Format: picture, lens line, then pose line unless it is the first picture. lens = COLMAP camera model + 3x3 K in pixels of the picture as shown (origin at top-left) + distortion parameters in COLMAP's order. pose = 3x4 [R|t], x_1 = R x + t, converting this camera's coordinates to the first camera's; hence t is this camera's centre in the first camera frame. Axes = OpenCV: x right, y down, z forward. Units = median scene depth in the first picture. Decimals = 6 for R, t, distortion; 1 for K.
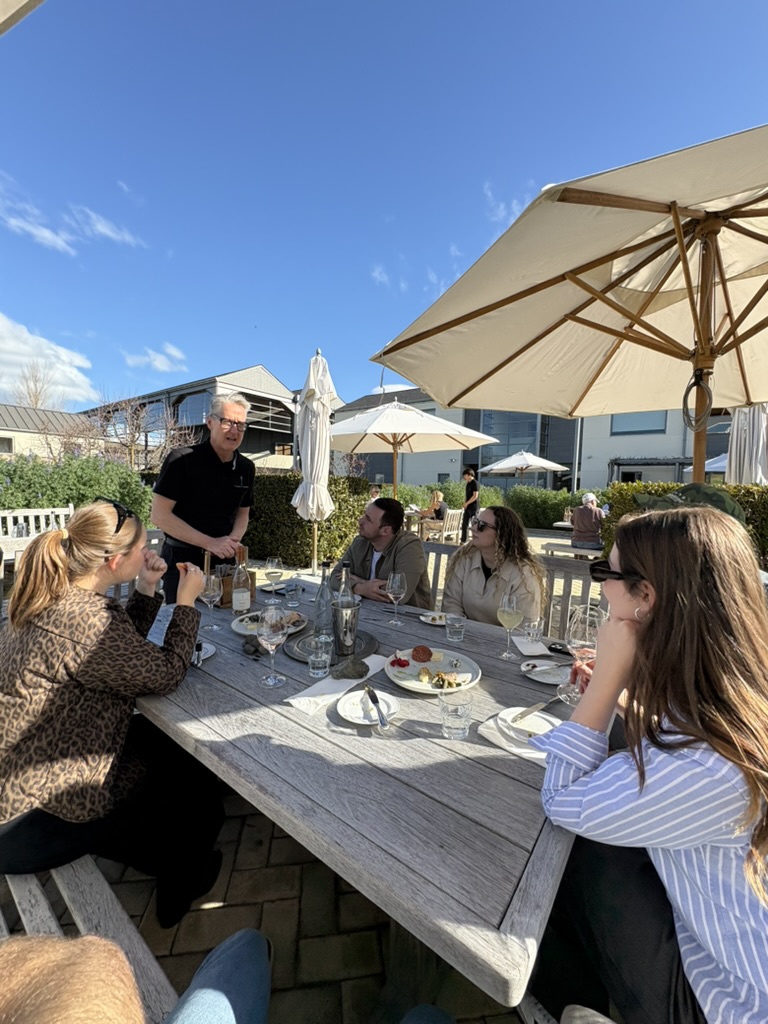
lens RADIAL K [[407.9, 0, 385.8], [0, 407.9, 512.2], [0, 0, 1]] dist [-0.002142, -0.000076]
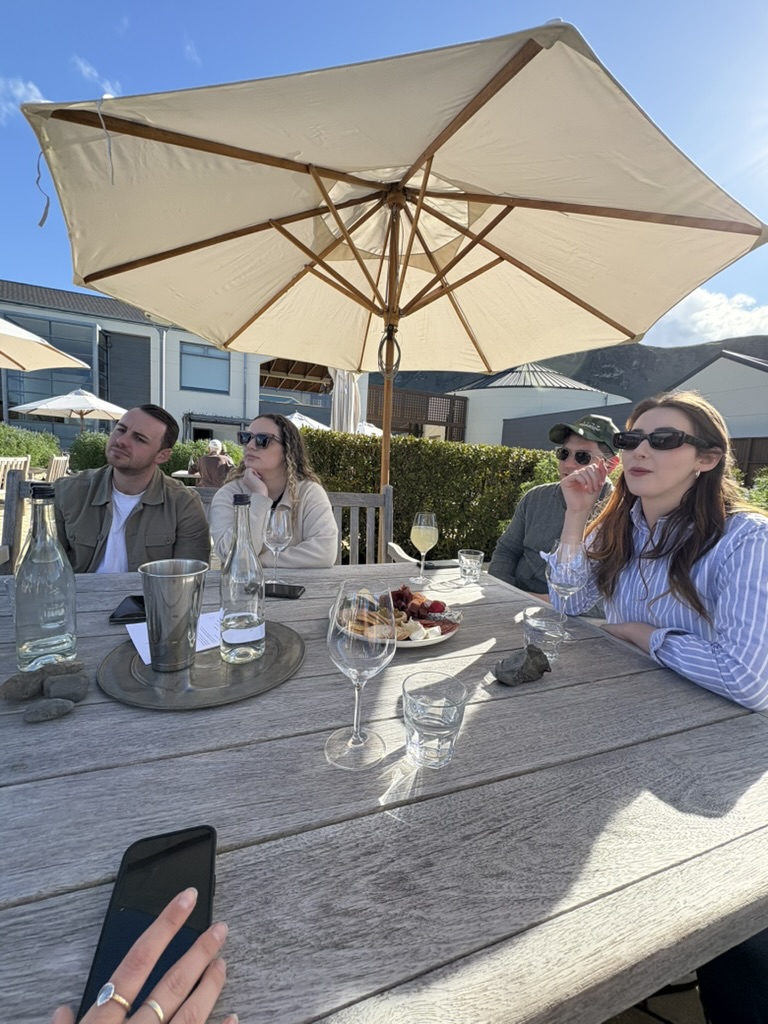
lens RADIAL K [[407.9, 0, 384.5], [0, 407.9, 511.6], [0, 0, 1]] dist [-0.002142, -0.000076]
pose [[0.530764, -0.087162, 0.843026, -0.208187], [0.005550, 0.995034, 0.099384, 0.051623], [-0.847502, -0.048071, 0.528612, 0.279880]]
